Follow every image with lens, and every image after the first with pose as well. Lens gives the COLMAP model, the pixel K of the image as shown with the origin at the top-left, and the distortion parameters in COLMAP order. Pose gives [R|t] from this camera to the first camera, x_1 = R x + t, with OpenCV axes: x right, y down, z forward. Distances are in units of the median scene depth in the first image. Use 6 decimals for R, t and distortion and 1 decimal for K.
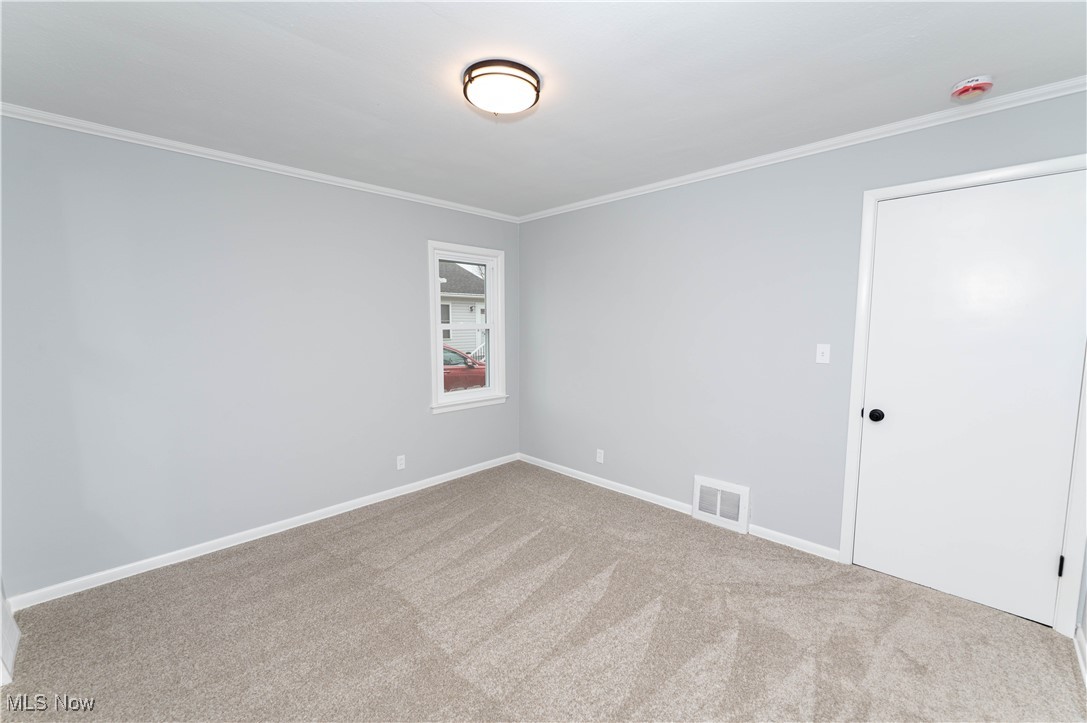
lens RADIAL K [[438.2, 0, 537.1], [0, 438.2, 363.5], [0, 0, 1]] dist [-0.003014, -0.000397]
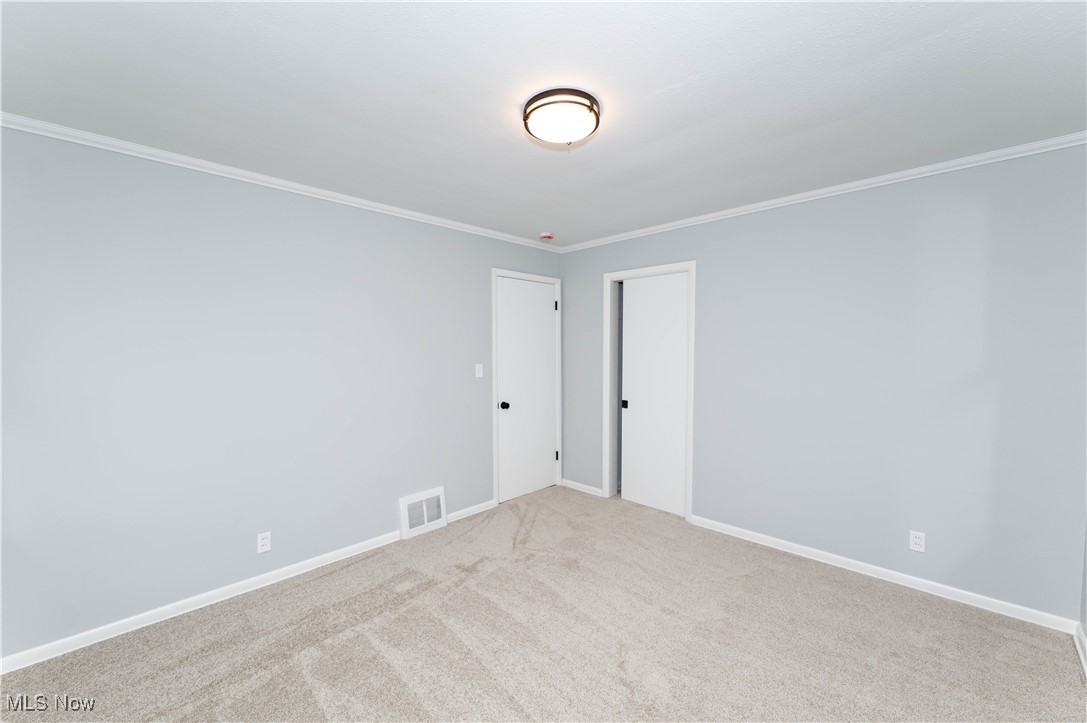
lens RADIAL K [[438.2, 0, 546.0], [0, 438.2, 362.9], [0, 0, 1]] dist [-0.003014, -0.000397]
pose [[0.016145, -0.037148, 0.999179, -0.713571], [0.109673, 0.993346, 0.035159, -0.066644], [-0.993837, 0.109016, 0.020112, 0.660453]]
